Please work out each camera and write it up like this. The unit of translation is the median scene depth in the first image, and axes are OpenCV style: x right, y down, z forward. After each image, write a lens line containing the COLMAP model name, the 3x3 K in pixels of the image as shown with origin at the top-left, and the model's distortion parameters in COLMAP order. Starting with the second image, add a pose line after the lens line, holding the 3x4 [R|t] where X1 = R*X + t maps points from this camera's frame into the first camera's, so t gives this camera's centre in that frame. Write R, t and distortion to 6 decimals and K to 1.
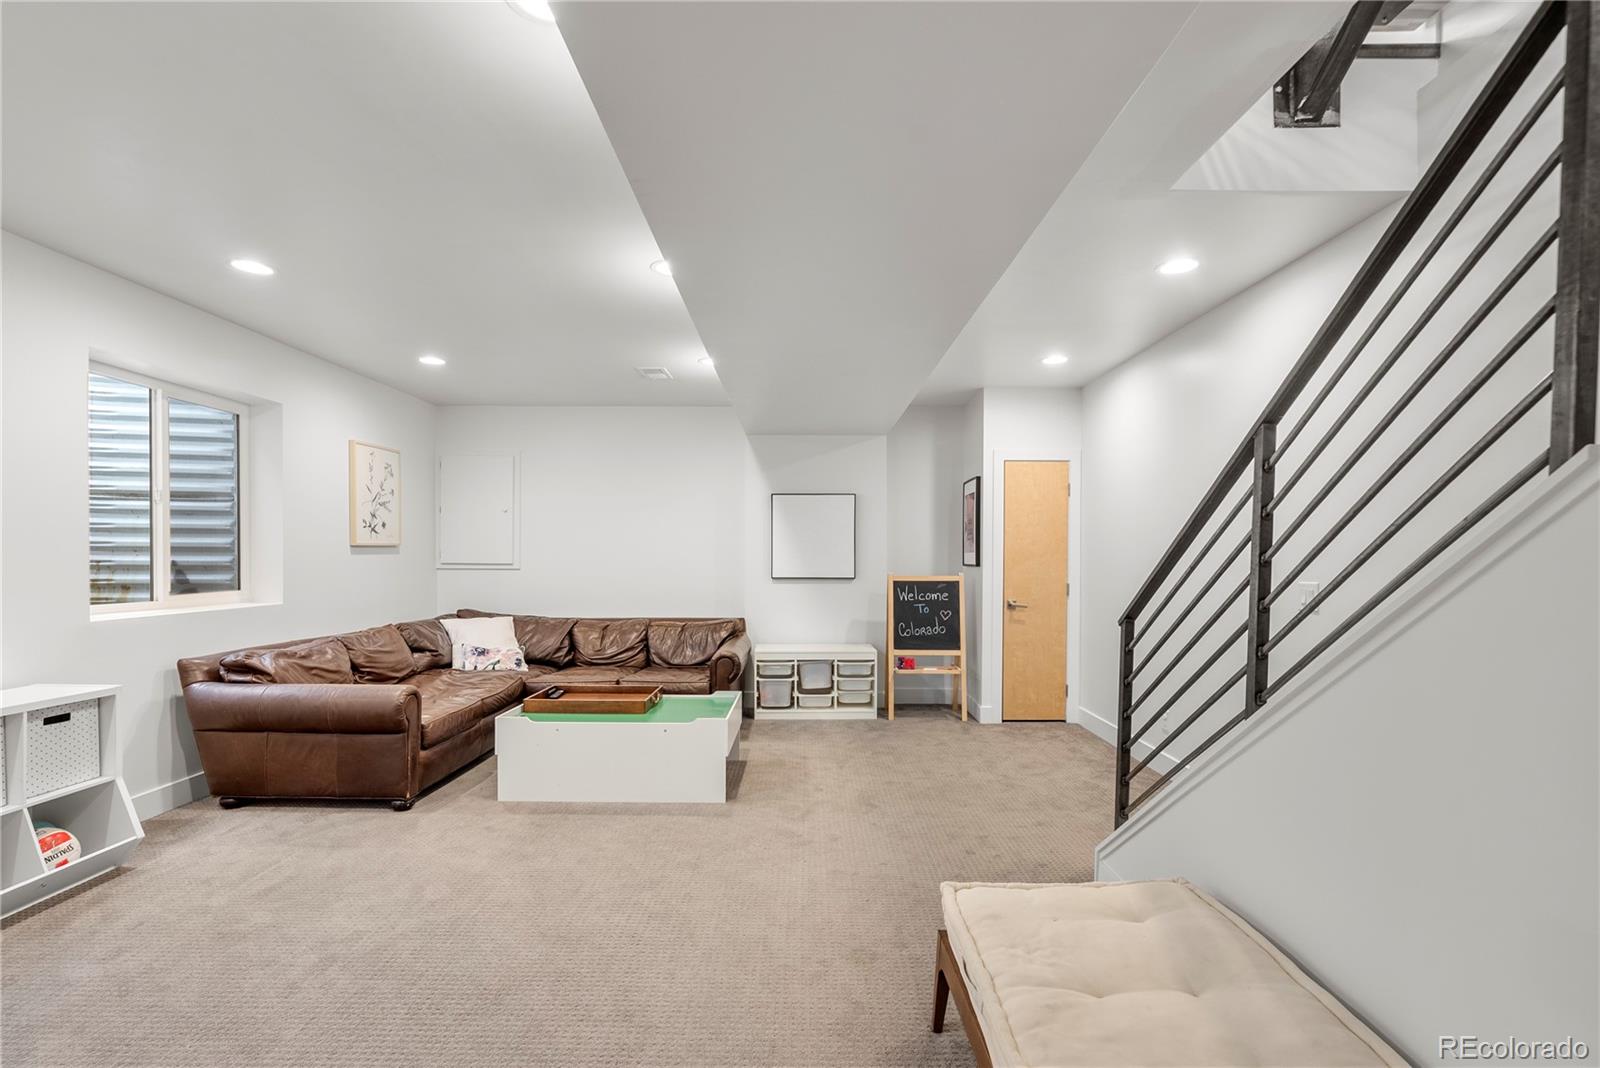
lens RADIAL K [[742.0, 0, 792.7], [0, 742.0, 552.1], [0, 0, 1]] dist [-0.001239, -0.000112]
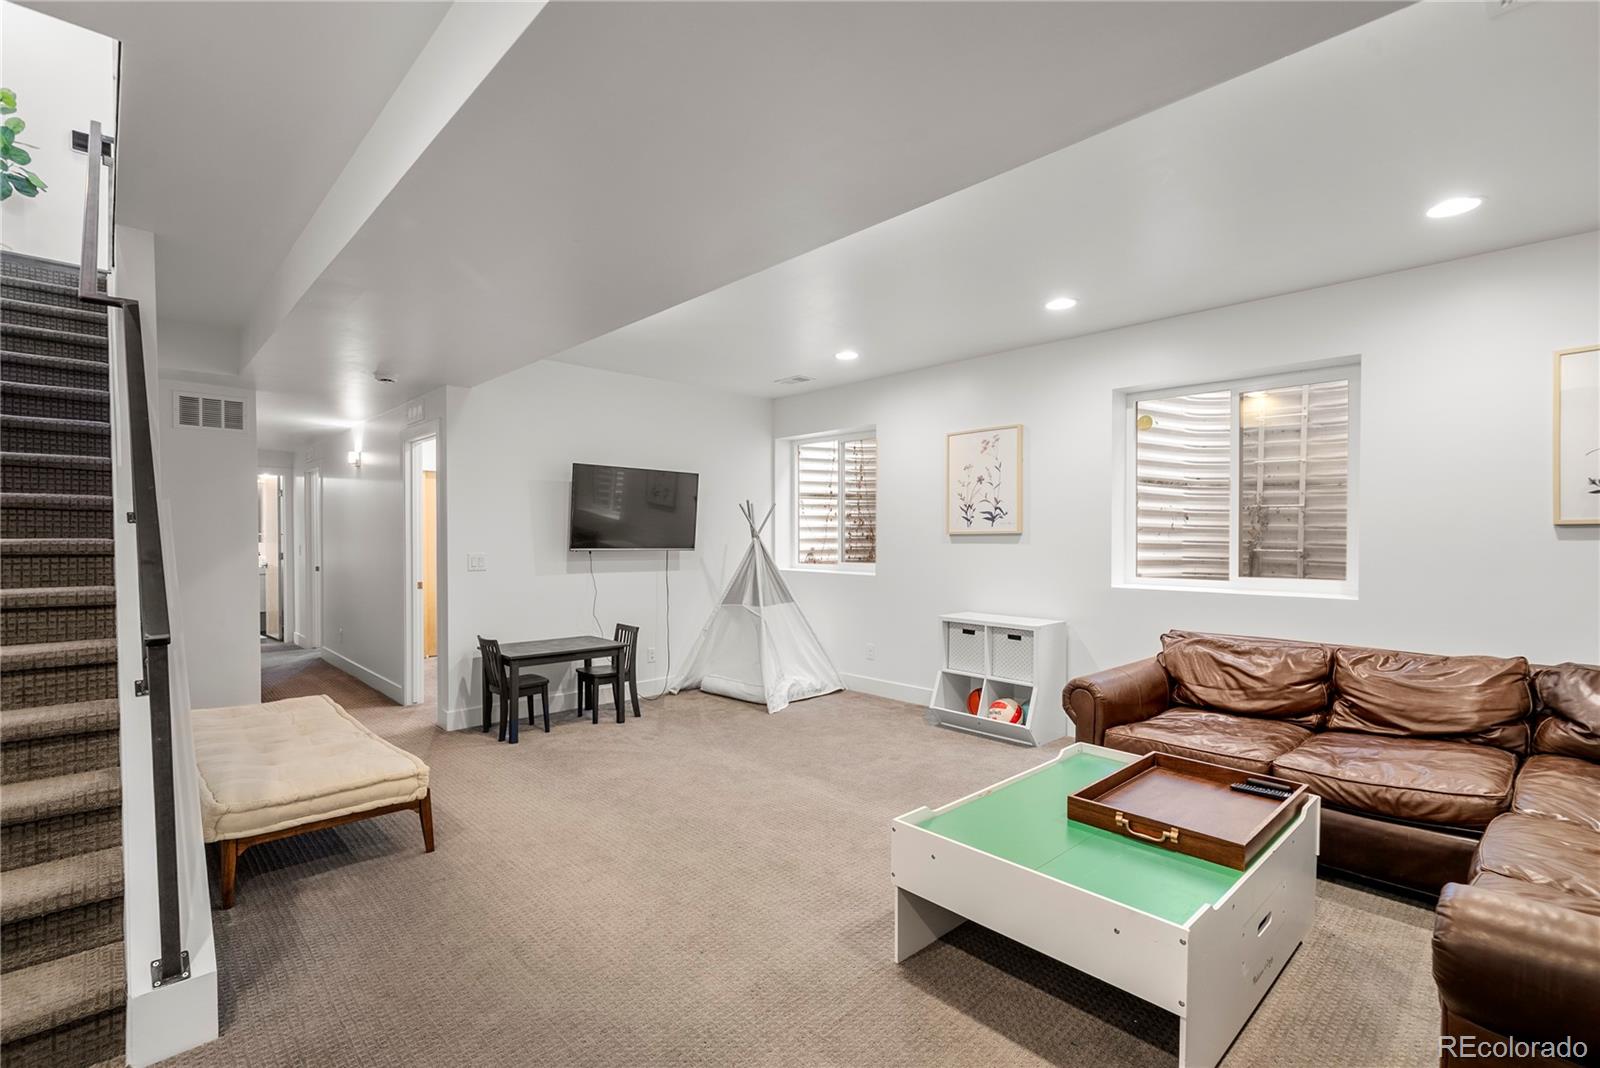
lens RADIAL K [[716.9, 0, 788.3], [0, 716.9, 545.6], [0, 0, 1]] dist [-0.000968, 0.000151]
pose [[-0.723619, 0.002369, -0.690196, 0.256754], [-0.001940, 0.999983, 0.005466, 0.005973], [0.690197, 0.005294, -0.723602, 0.949939]]
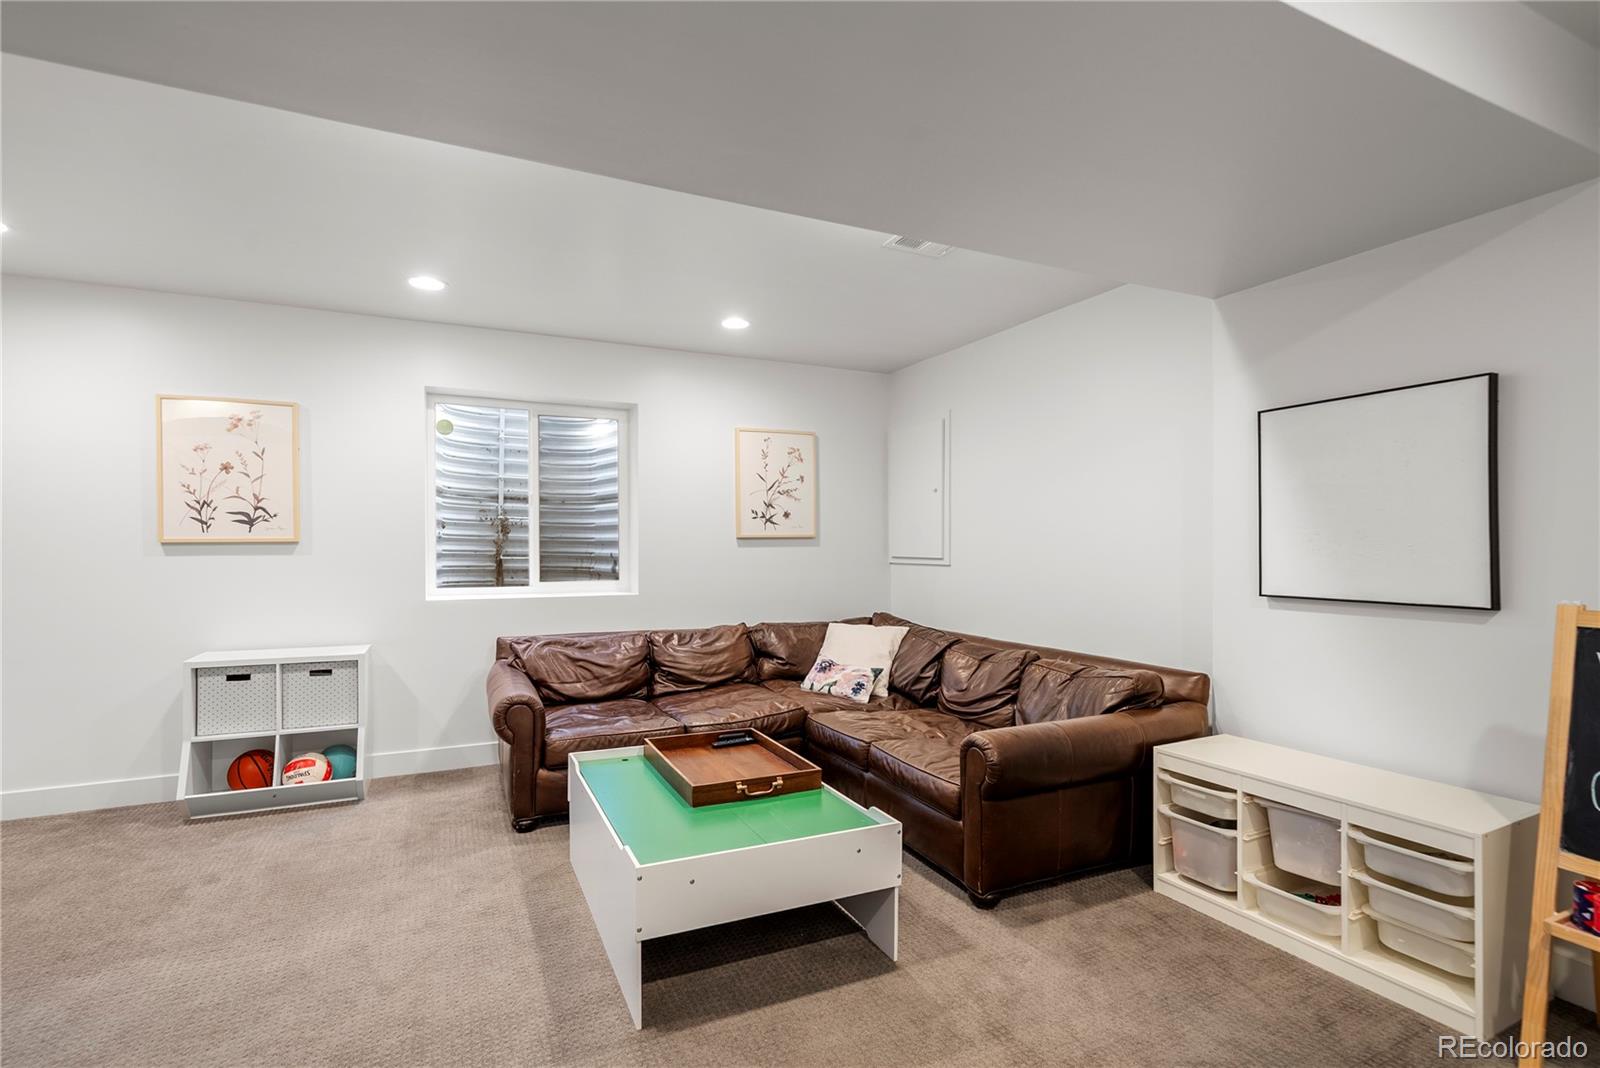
lens RADIAL K [[752.4, 0, 794.6], [0, 752.4, 537.8], [0, 0, 1]] dist [-0.000509, 0.000613]
pose [[0.425377, -0.014394, -0.904902, 0.307324], [0.006814, 0.999896, -0.012701, 0.003947], [0.904991, -0.000763, 0.425431, 0.624605]]
